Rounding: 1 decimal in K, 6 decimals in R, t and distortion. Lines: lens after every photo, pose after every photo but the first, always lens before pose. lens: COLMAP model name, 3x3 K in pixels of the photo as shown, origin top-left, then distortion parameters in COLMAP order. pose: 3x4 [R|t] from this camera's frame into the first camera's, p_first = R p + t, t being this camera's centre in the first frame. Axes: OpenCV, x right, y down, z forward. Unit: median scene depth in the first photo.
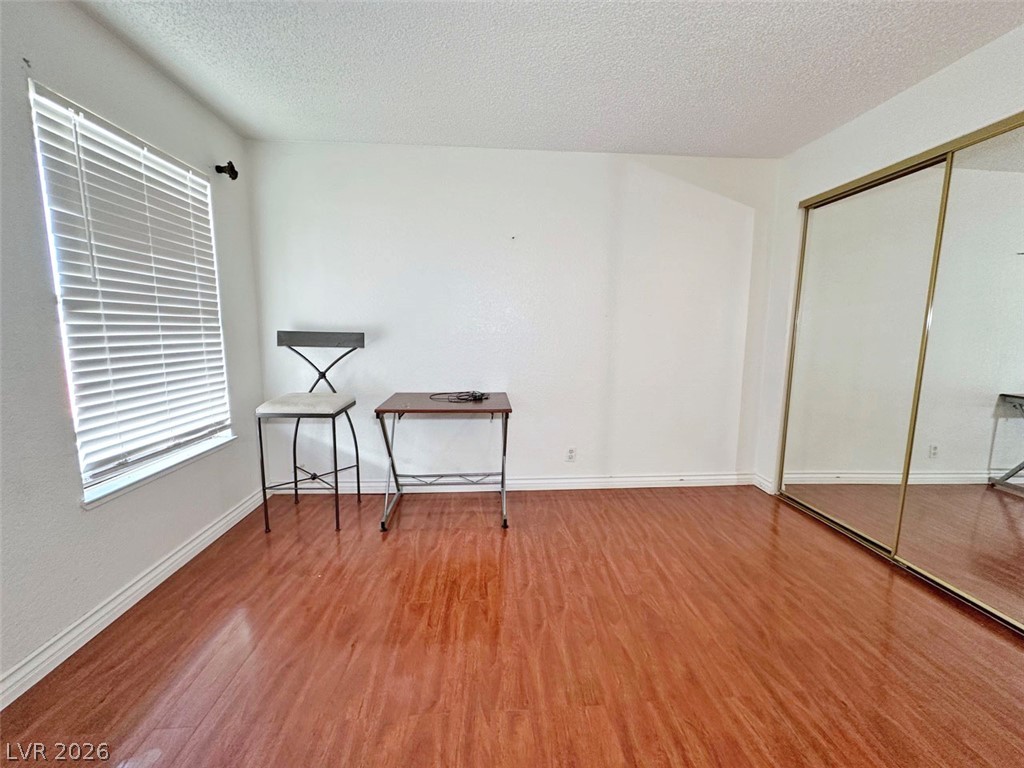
lens RADIAL K [[410.8, 0, 513.2], [0, 410.8, 385.8], [0, 0, 1]] dist [0.000594, -0.000372]
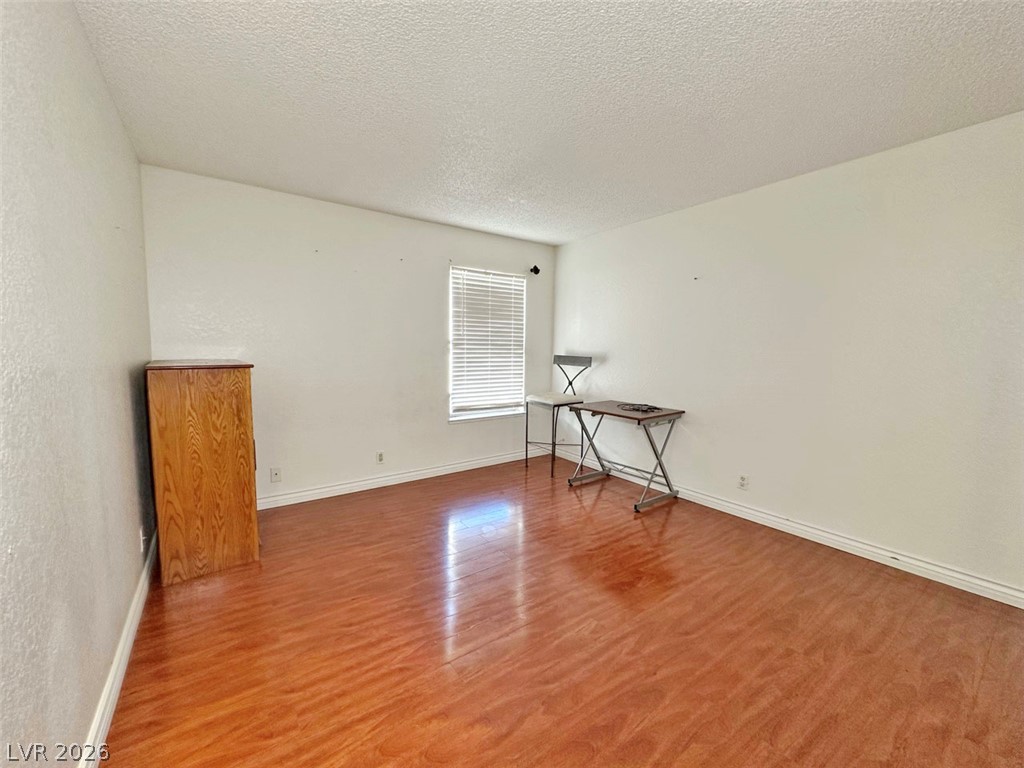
lens RADIAL K [[410.8, 0, 513.2], [0, 410.8, 386.7], [0, 0, 1]] dist [0.000594, -0.000372]
pose [[0.527833, 0.083373, -0.845246, 0.904694], [-0.124243, 0.992045, 0.020266, -0.019971], [0.840212, 0.094318, 0.533992, -0.040905]]
